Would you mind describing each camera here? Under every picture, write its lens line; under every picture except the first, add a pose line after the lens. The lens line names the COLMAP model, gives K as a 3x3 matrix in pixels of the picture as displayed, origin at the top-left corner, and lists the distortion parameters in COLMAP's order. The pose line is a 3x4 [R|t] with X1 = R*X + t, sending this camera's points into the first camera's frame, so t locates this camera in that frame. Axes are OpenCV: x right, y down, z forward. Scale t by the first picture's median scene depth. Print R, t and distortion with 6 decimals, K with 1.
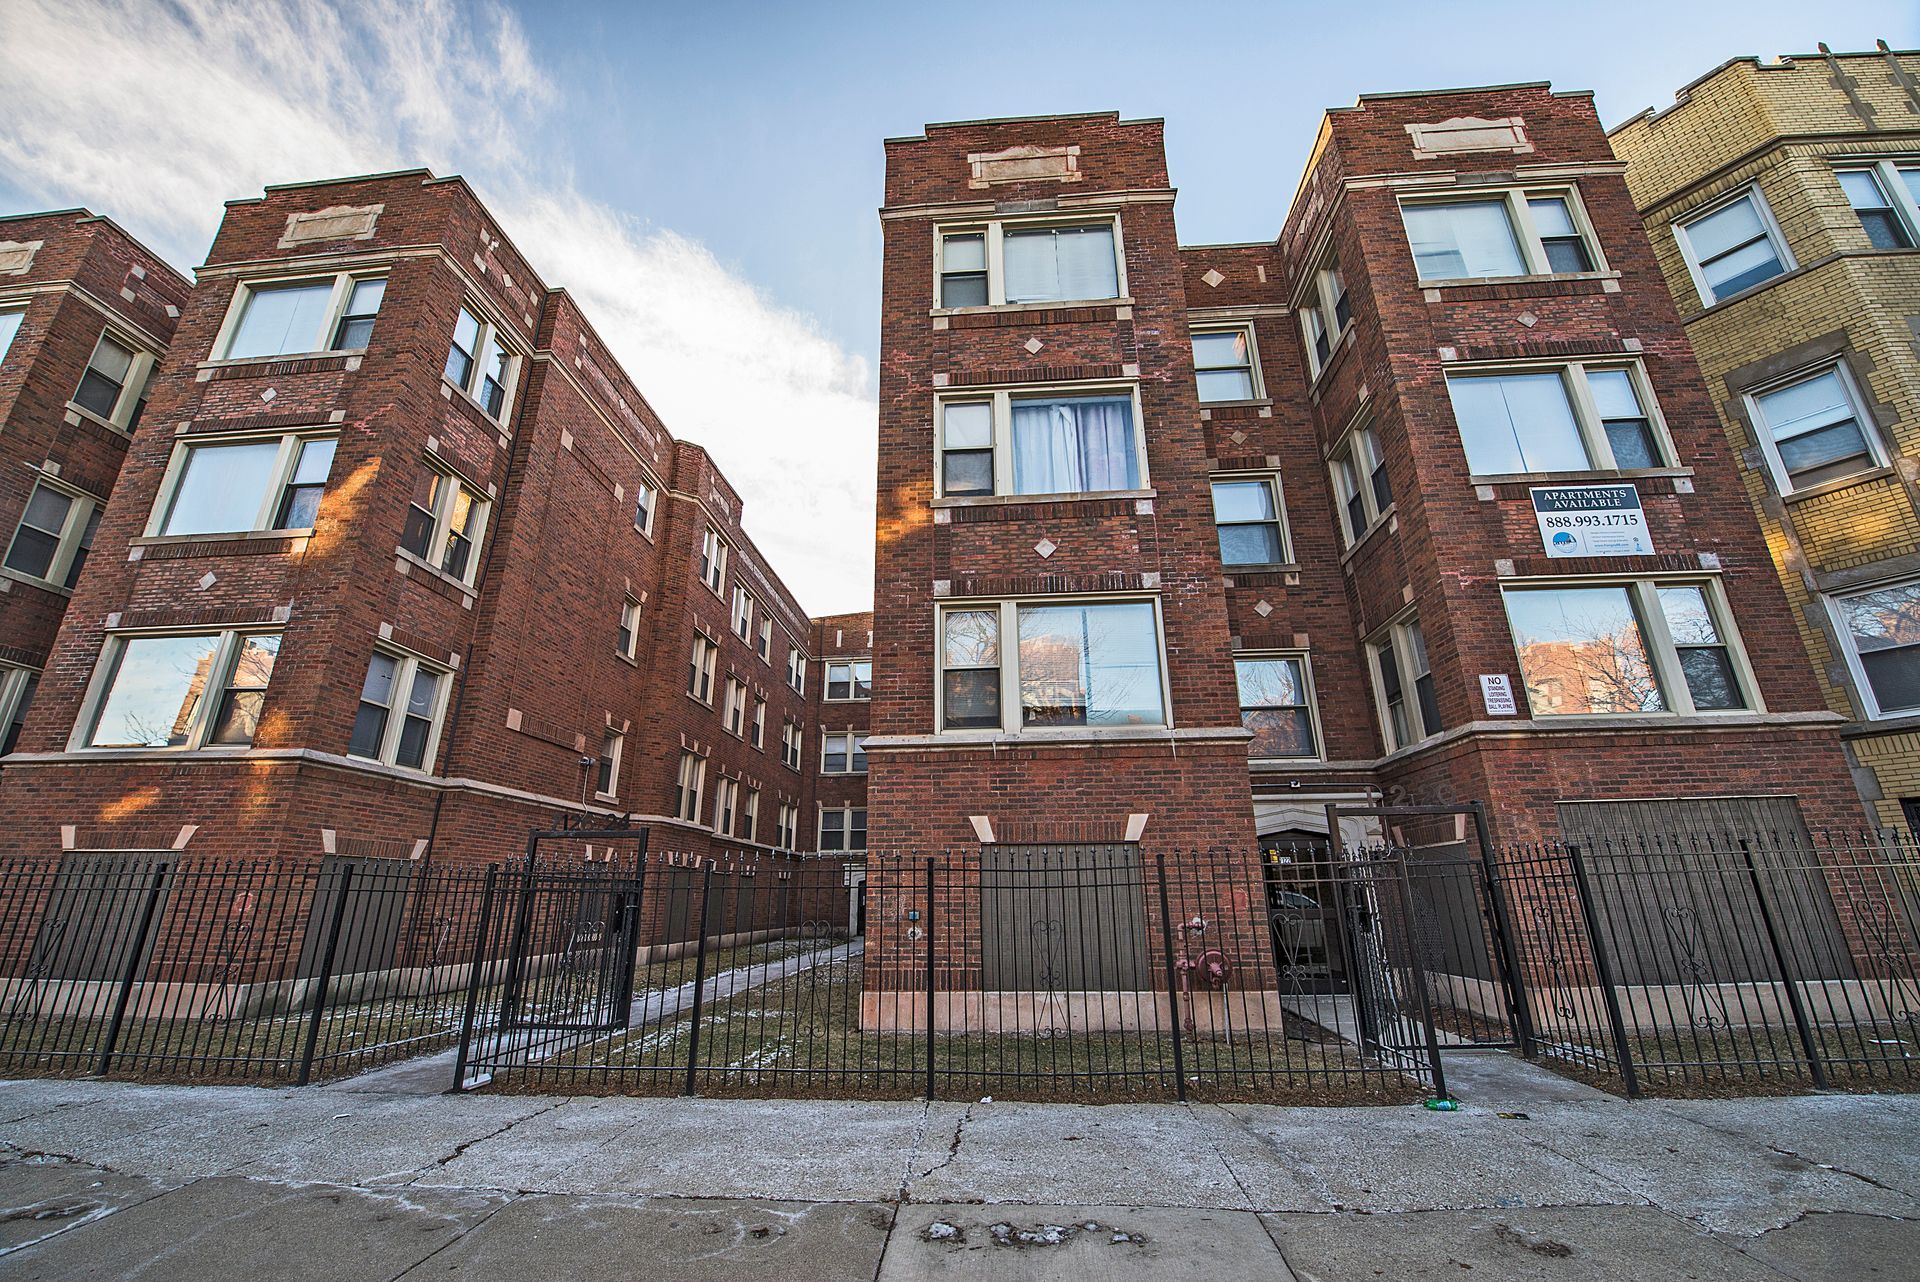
lens RADIAL K [[755.8, 0, 957.0], [0, 755.8, 650.3], [0, 0, 1]] dist [-0.017366, -0.001936]
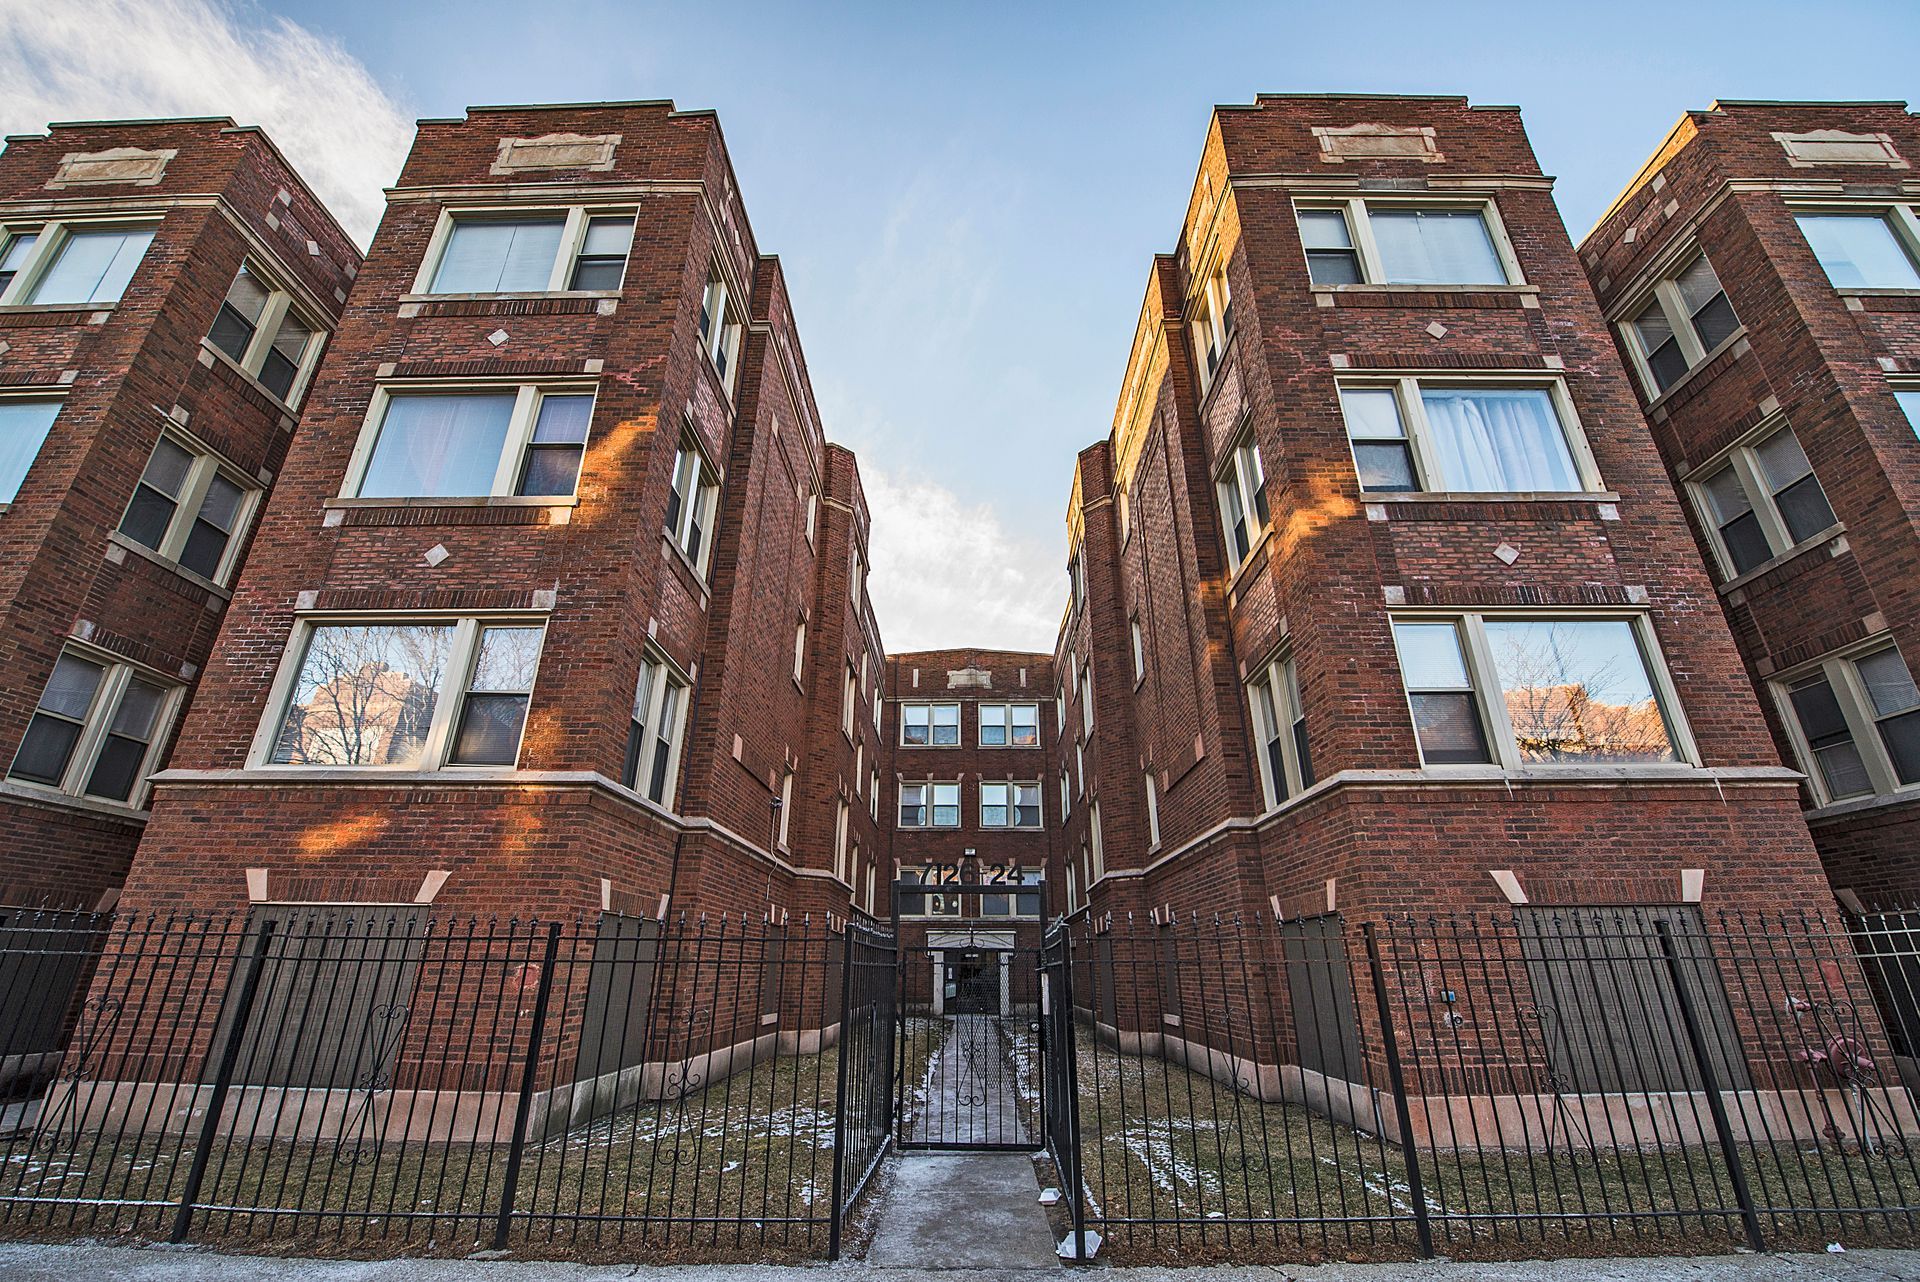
lens RADIAL K [[791.4, 0, 955.1], [0, 791.4, 652.5], [0, 0, 1]] dist [-0.020447, -0.000513]
pose [[0.998044, 0.032045, 0.053681, -0.543083], [-0.028473, 0.997411, -0.066034, 0.051708], [-0.055658, 0.064376, 0.996372, 0.160082]]
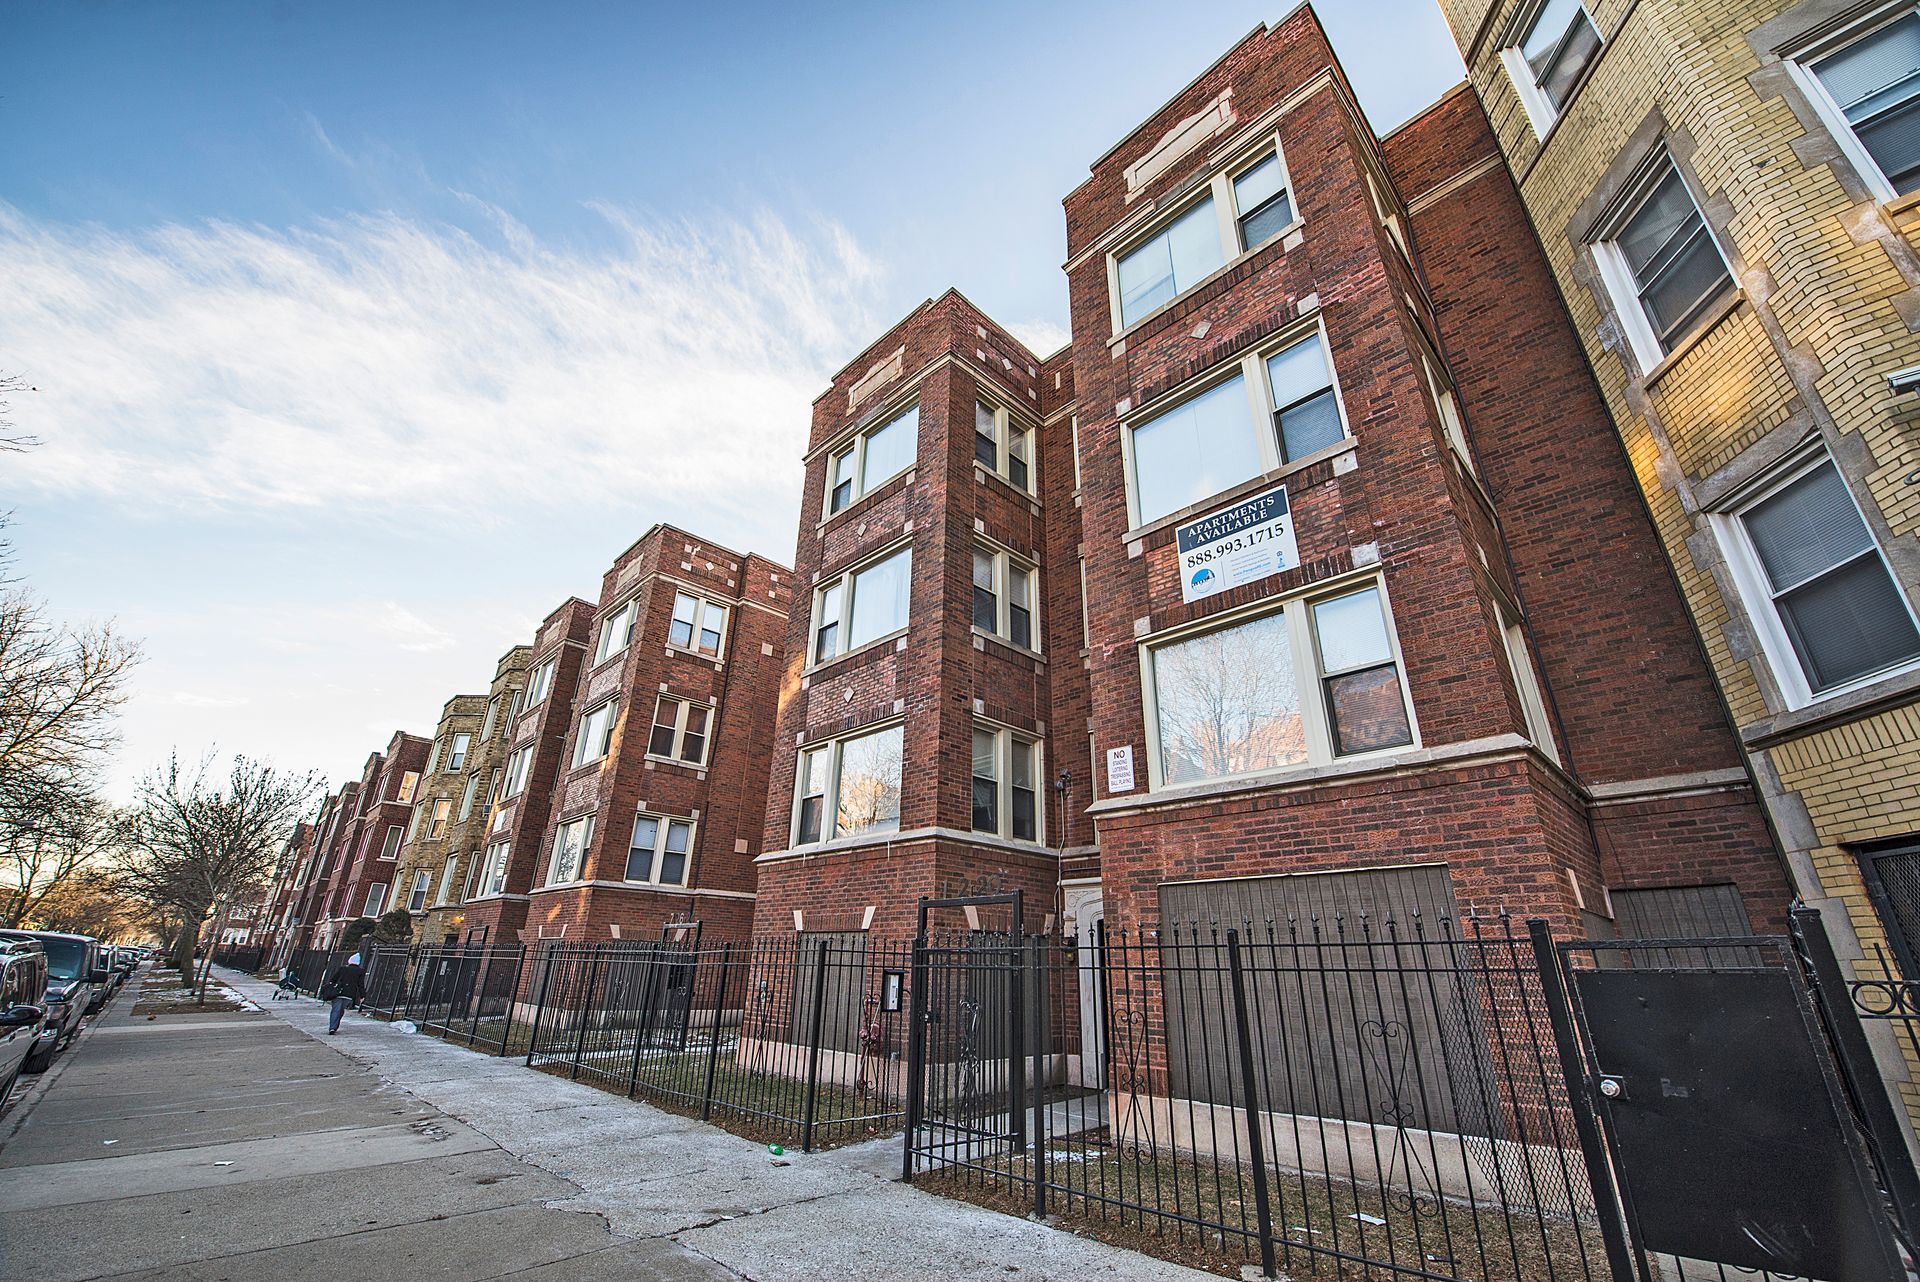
lens RADIAL K [[770.4, 0, 955.9], [0, 770.4, 639.6], [0, 0, 1]] dist [-0.010796, -0.003519]
pose [[0.750820, -0.239387, -0.615600, 1.076919], [0.180598, 0.970900, -0.157284, 0.013732], [0.635338, 0.006916, 0.772204, 0.098512]]
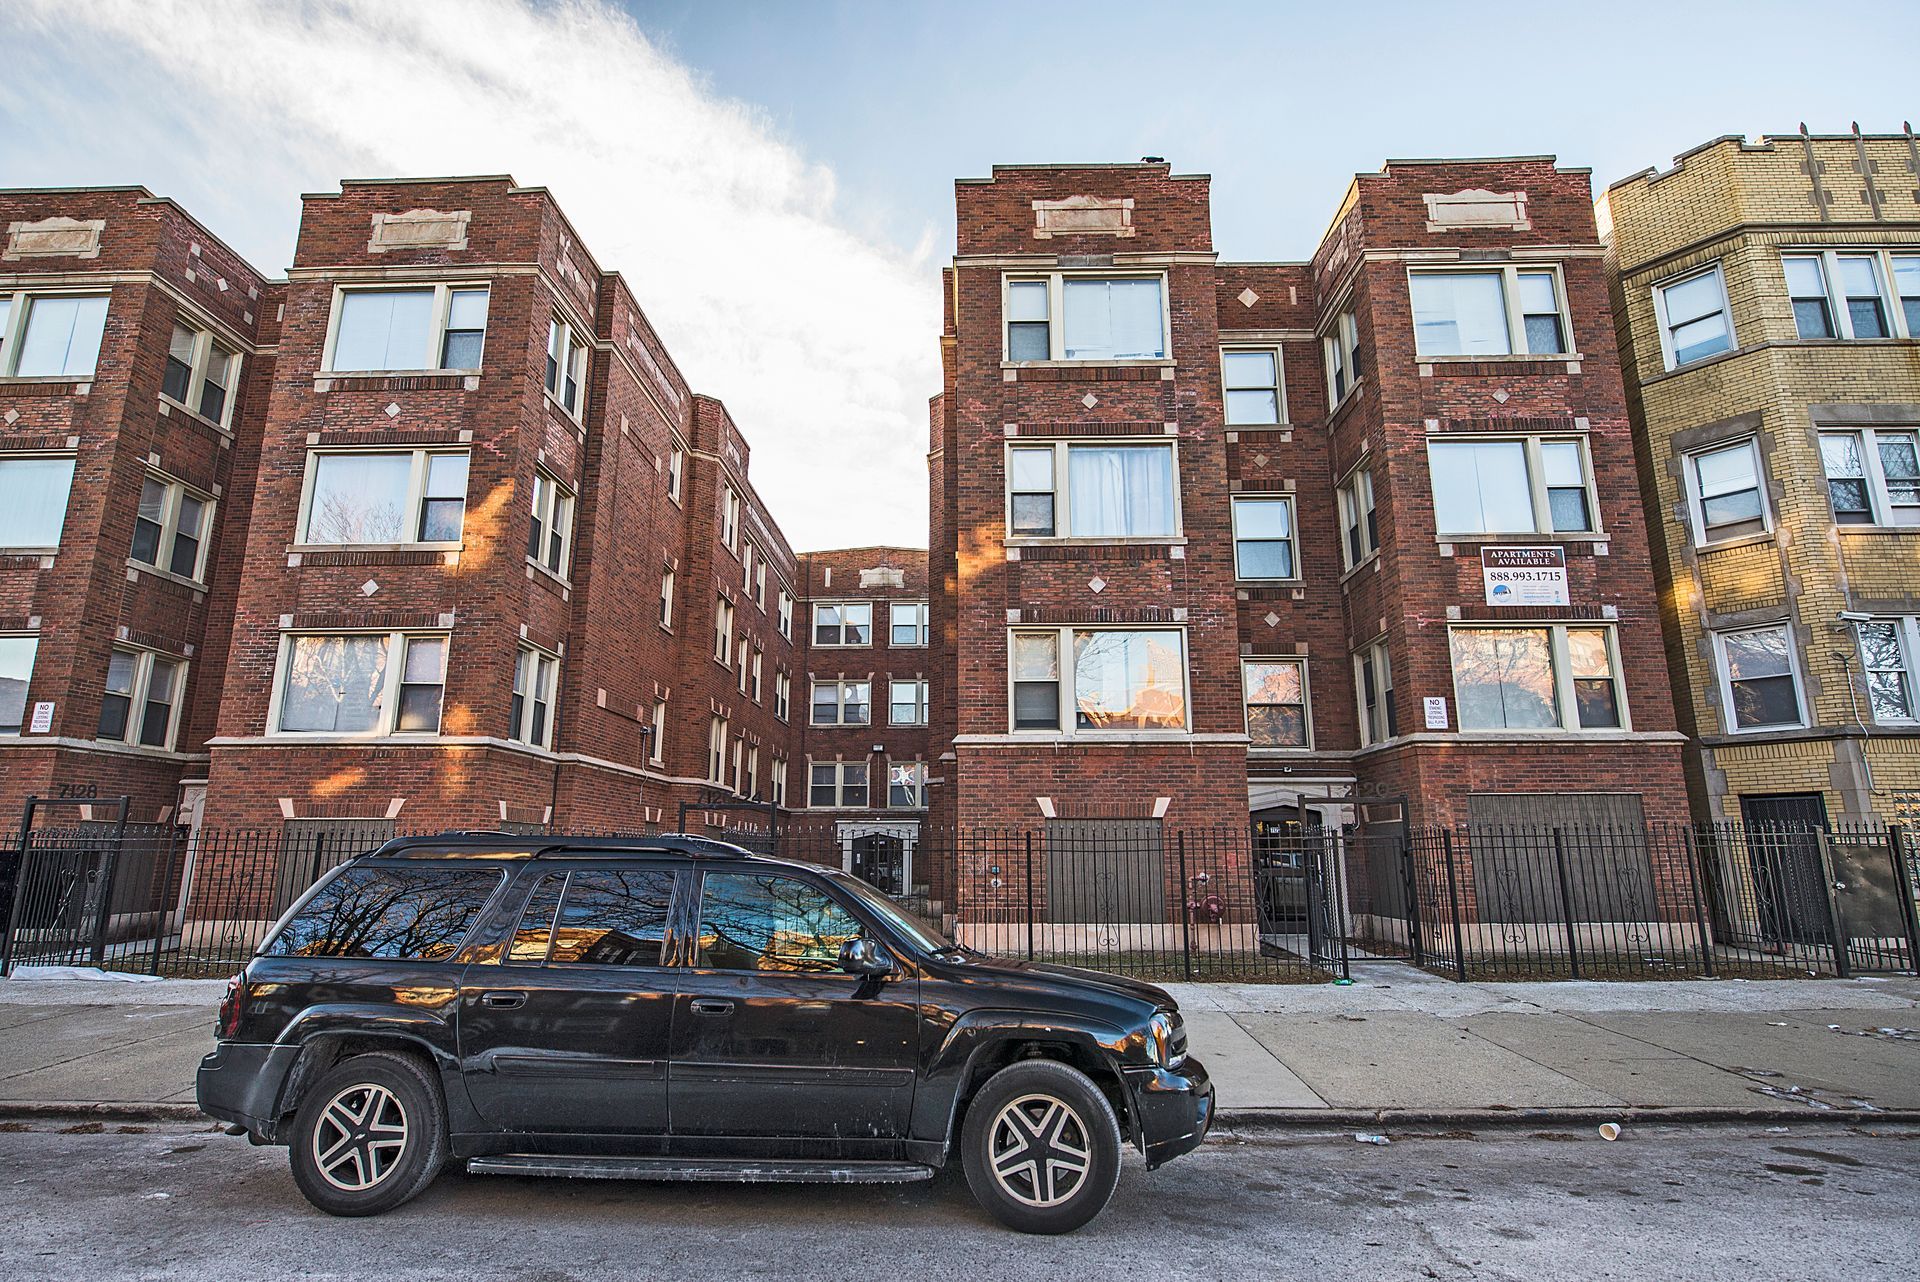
lens RADIAL K [[972.2, 0, 957.2], [0, 972.2, 652.1], [0, 0, 1]] dist [-0.009000, -0.000775]
pose [[0.998713, 0.017657, 0.047540, -0.185184], [-0.022774, 0.993743, 0.109346, -0.193394], [-0.045312, -0.110288, 0.992866, -0.584901]]
